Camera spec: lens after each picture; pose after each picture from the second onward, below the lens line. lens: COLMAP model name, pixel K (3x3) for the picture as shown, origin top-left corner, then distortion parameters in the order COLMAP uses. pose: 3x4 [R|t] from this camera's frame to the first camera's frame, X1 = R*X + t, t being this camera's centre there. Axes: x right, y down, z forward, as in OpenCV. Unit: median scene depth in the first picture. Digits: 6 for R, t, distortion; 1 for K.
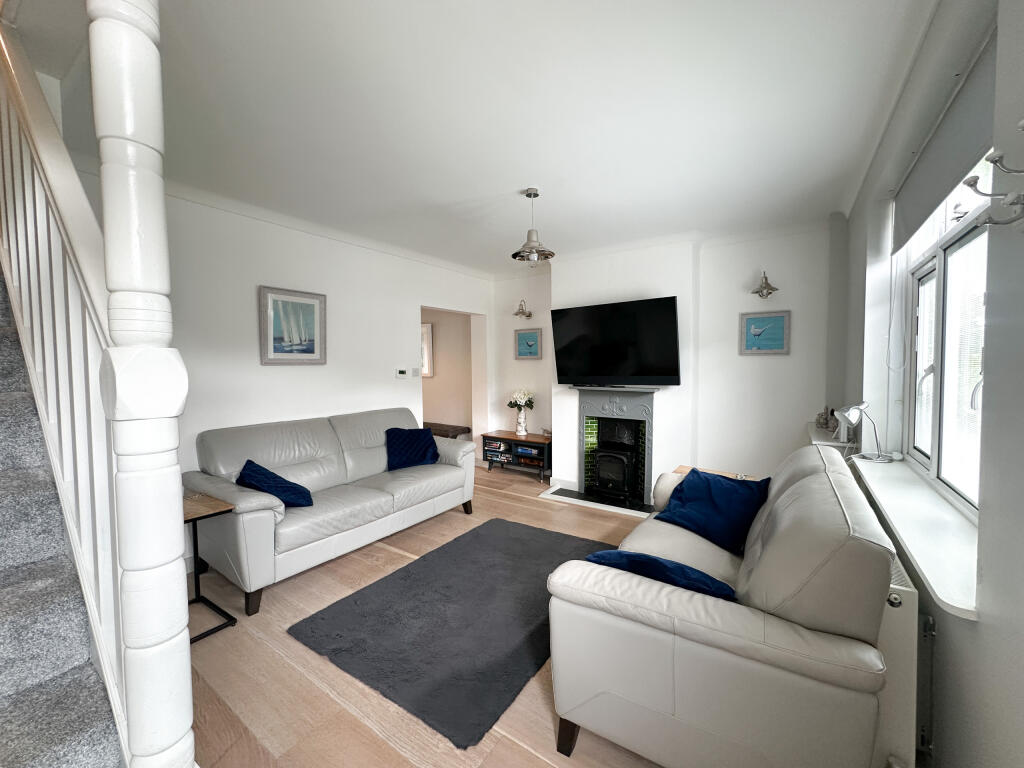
lens RADIAL K [[409.5, 0, 514.6], [0, 409.5, 386.3], [0, 0, 1]] dist [-0.002757, -0.000062]
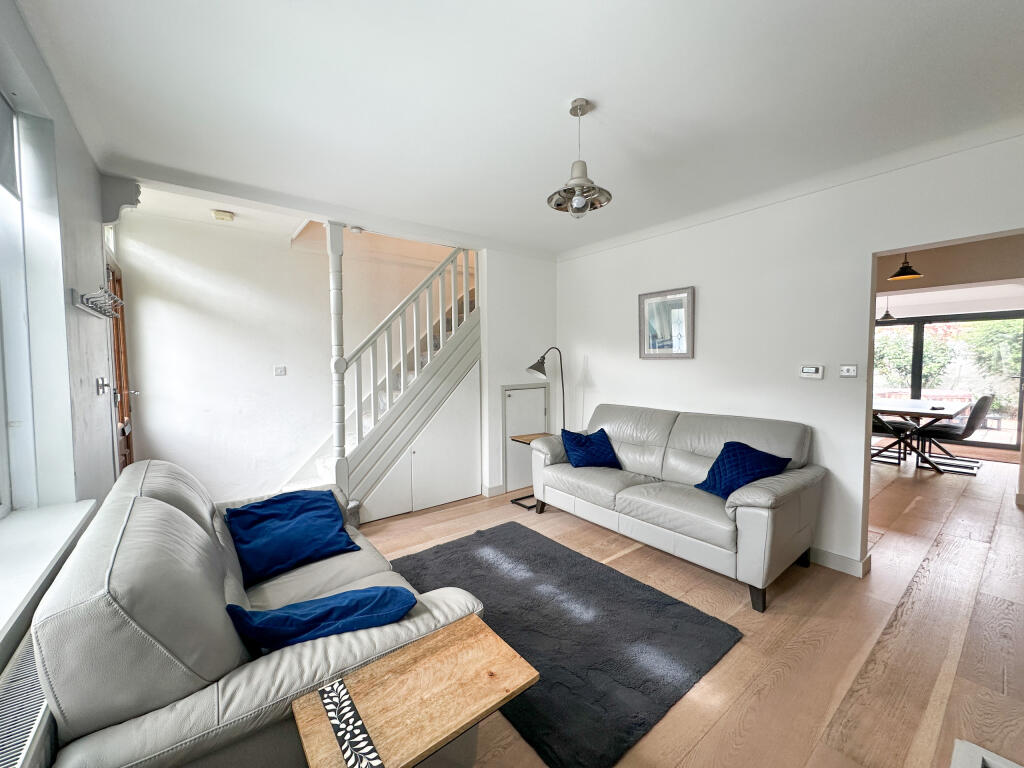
lens RADIAL K [[409.5, 0, 512.2], [0, 409.5, 379.9], [0, 0, 1]] dist [-0.002757, -0.000062]
pose [[-0.300737, 0.056871, -0.952010, 0.660943], [-0.047350, 0.996099, 0.074462, -0.061715], [0.952531, 0.067472, -0.296871, 0.983318]]
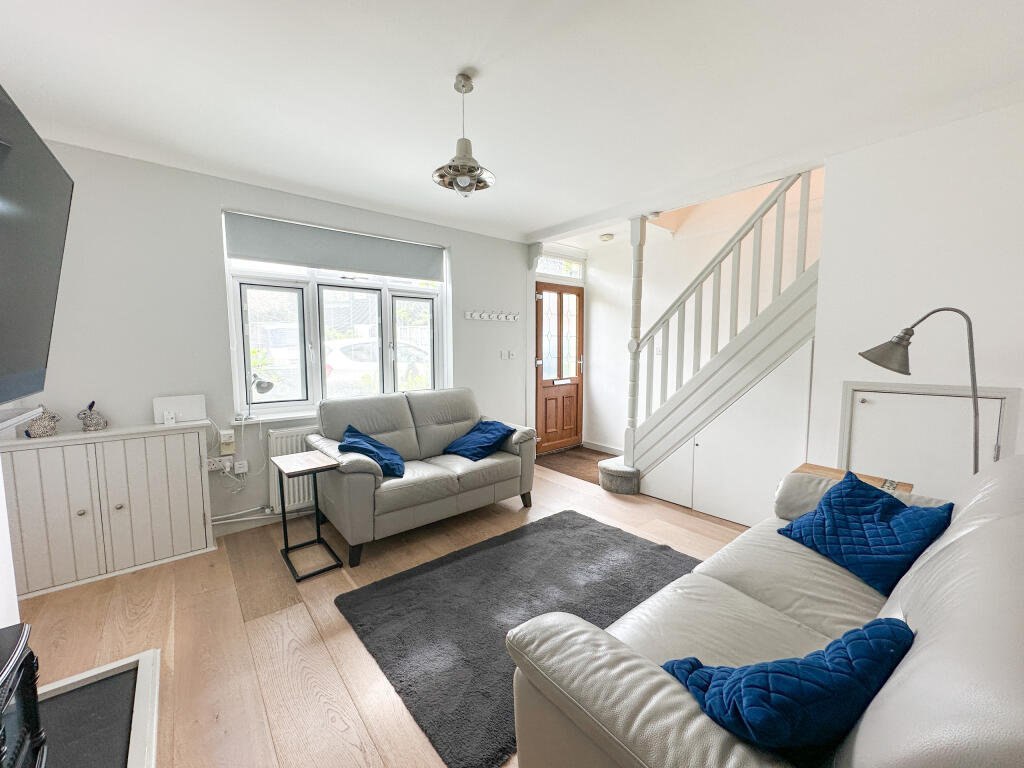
lens RADIAL K [[409.5, 0, 510.5], [0, 409.5, 376.0], [0, 0, 1]] dist [-0.002757, -0.000062]
pose [[-0.961230, -0.006853, 0.275662, -0.201245], [0.028816, 0.991721, 0.125137, -0.070380], [-0.274237, 0.128228, -0.953075, 1.485144]]
